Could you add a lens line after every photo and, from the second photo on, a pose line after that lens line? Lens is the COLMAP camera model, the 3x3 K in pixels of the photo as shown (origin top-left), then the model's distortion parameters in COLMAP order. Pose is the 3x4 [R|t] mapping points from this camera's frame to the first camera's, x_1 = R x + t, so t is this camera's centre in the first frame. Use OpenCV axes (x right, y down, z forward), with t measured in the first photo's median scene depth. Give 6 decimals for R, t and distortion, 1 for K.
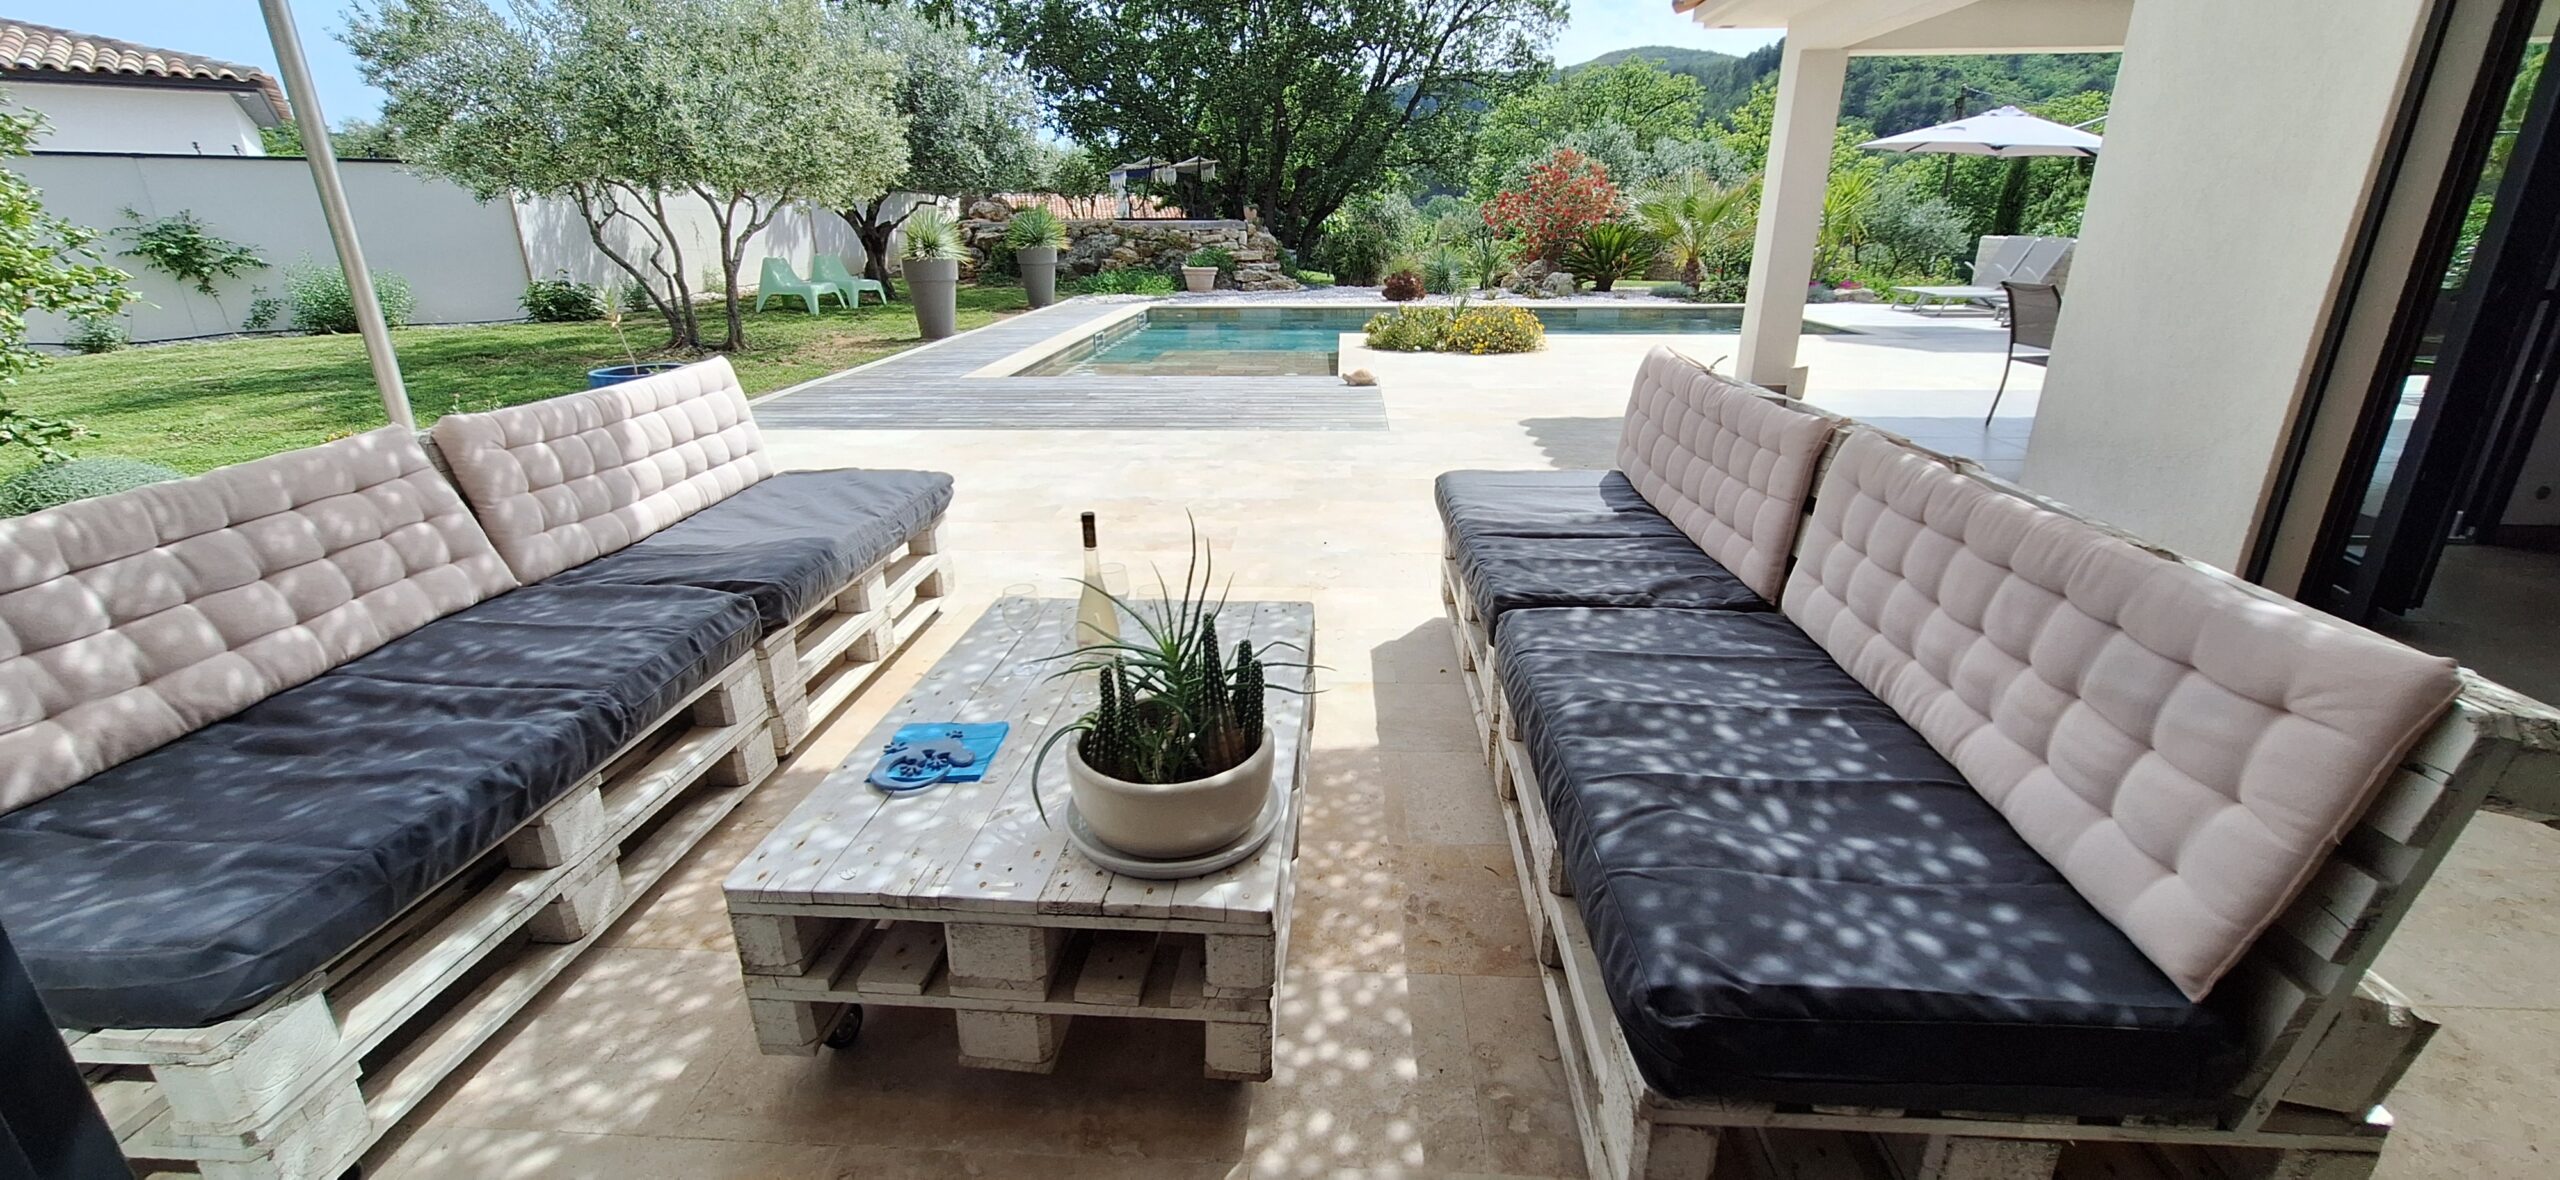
lens RADIAL K [[1013.0, 0, 1281.4], [0, 1013.0, 573.9], [0, 0, 1]] dist [0.000888, -0.000177]
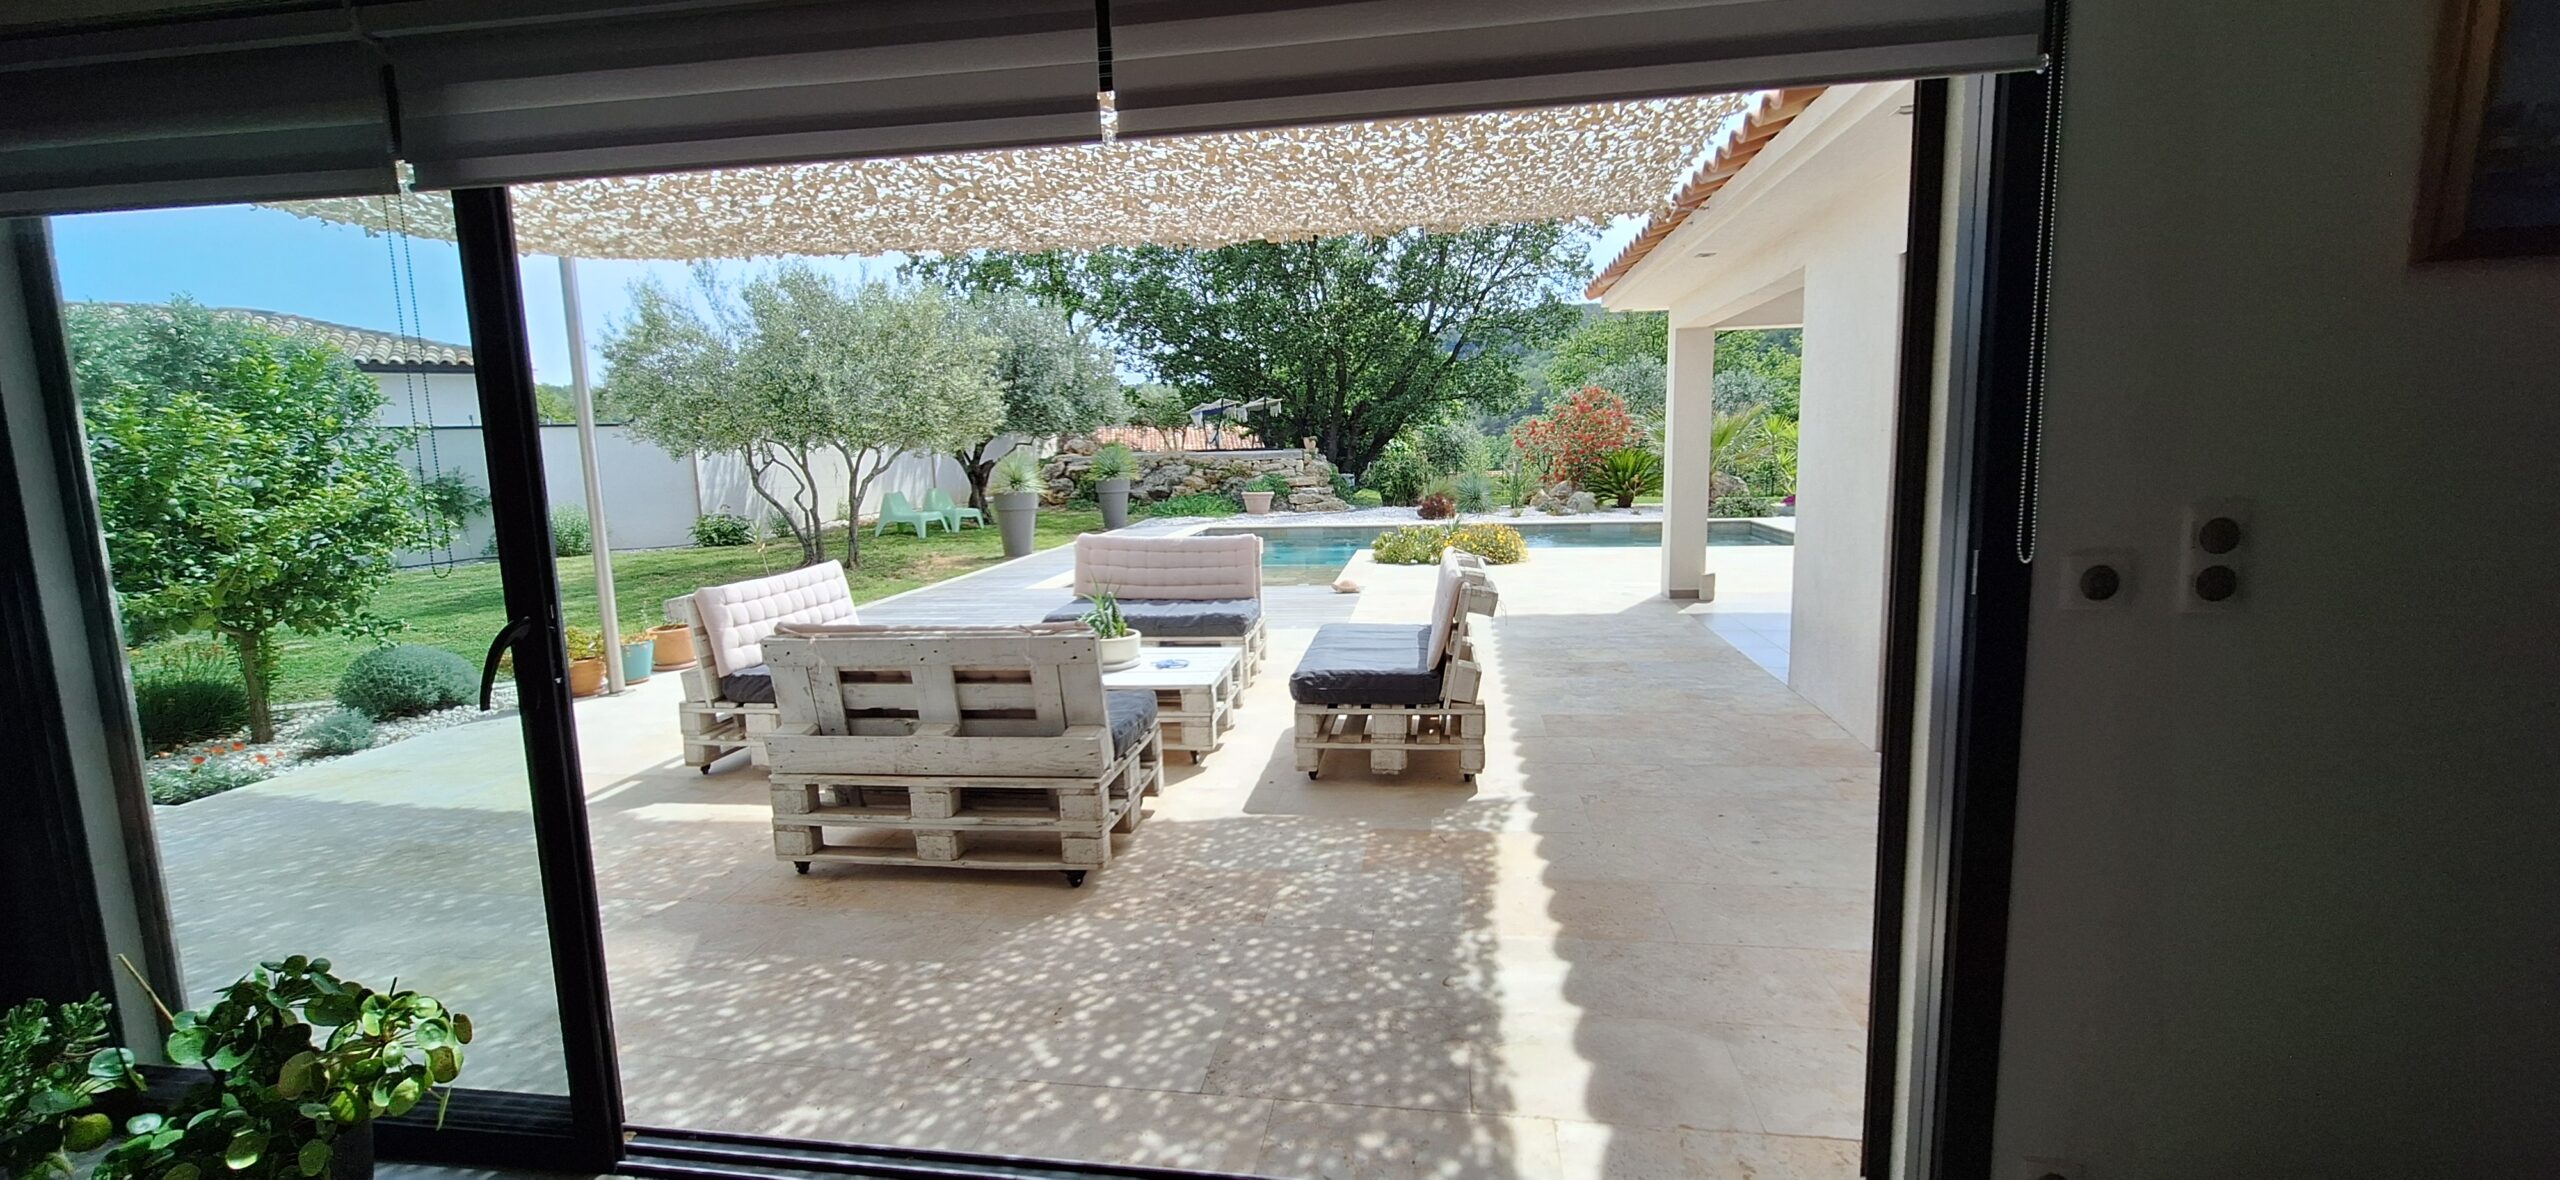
lens RADIAL K [[1013.0, 0, 1281.4], [0, 1013.0, 573.9], [0, 0, 1]] dist [0.000888, -0.000177]
pose [[0.995464, -0.008173, -0.094784, 0.067991], [-0.011437, 0.978797, -0.204515, 0.022183], [0.094445, 0.204671, 0.974264, -0.103117]]
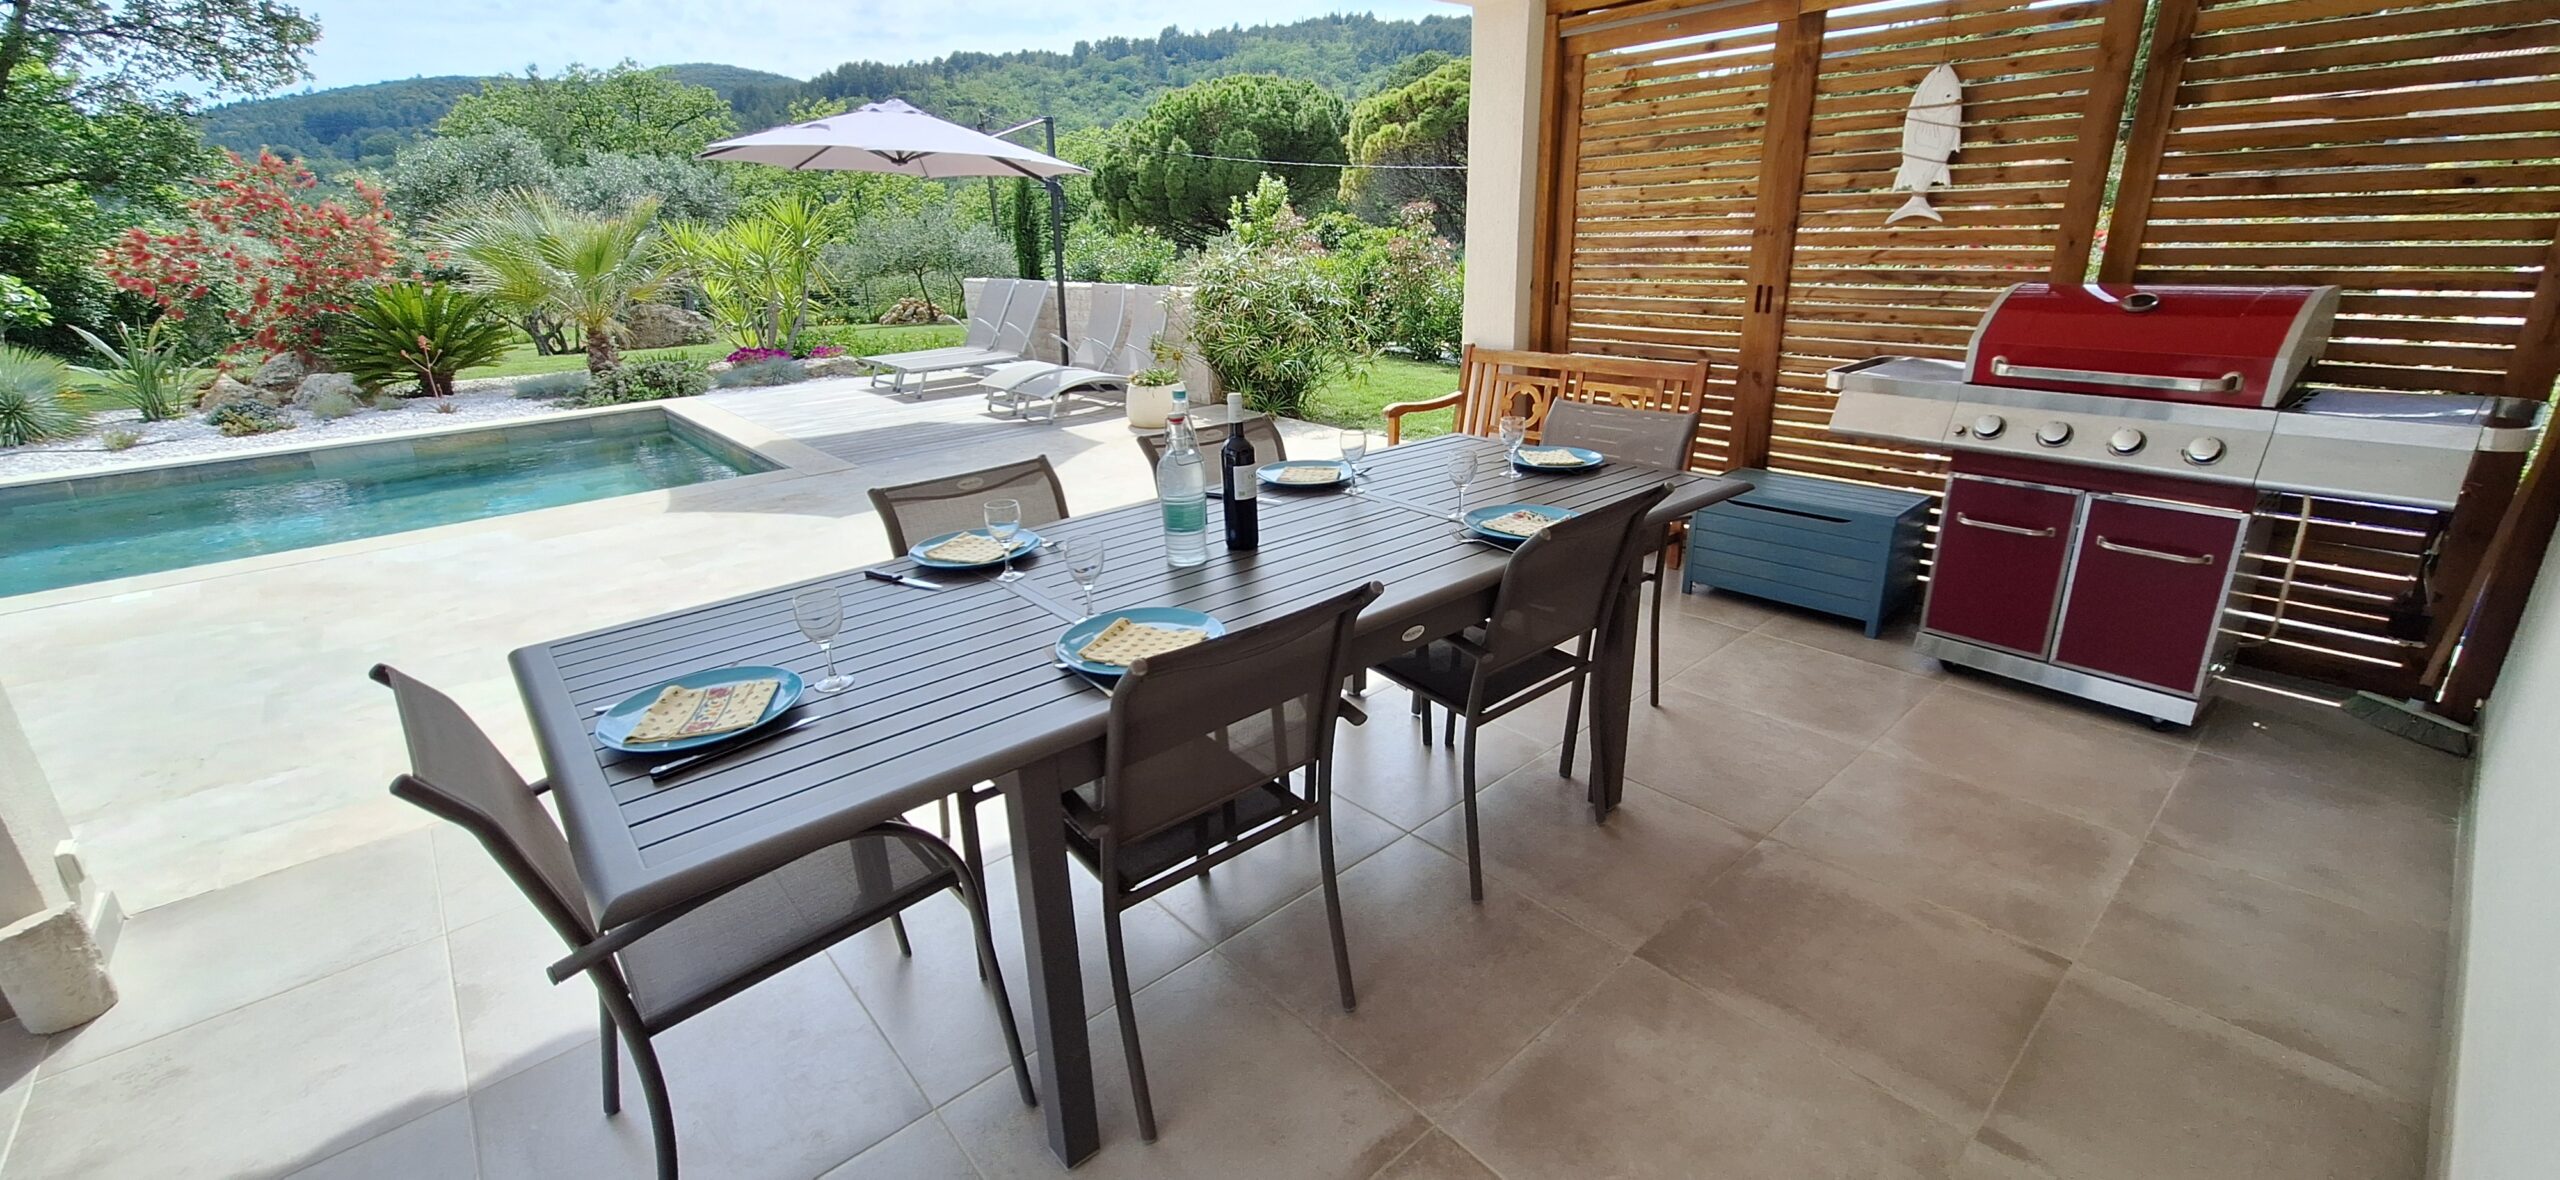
lens RADIAL K [[1021.2, 0, 1290.9], [0, 1021.2, 554.0], [0, 0, 1]] dist [0.001225, 0.000445]
pose [[0.703611, -0.233767, 0.671032, 0.313413], [0.260731, 0.963404, 0.062231, -0.121594], [-0.661023, 0.131172, 0.738812, 0.304682]]
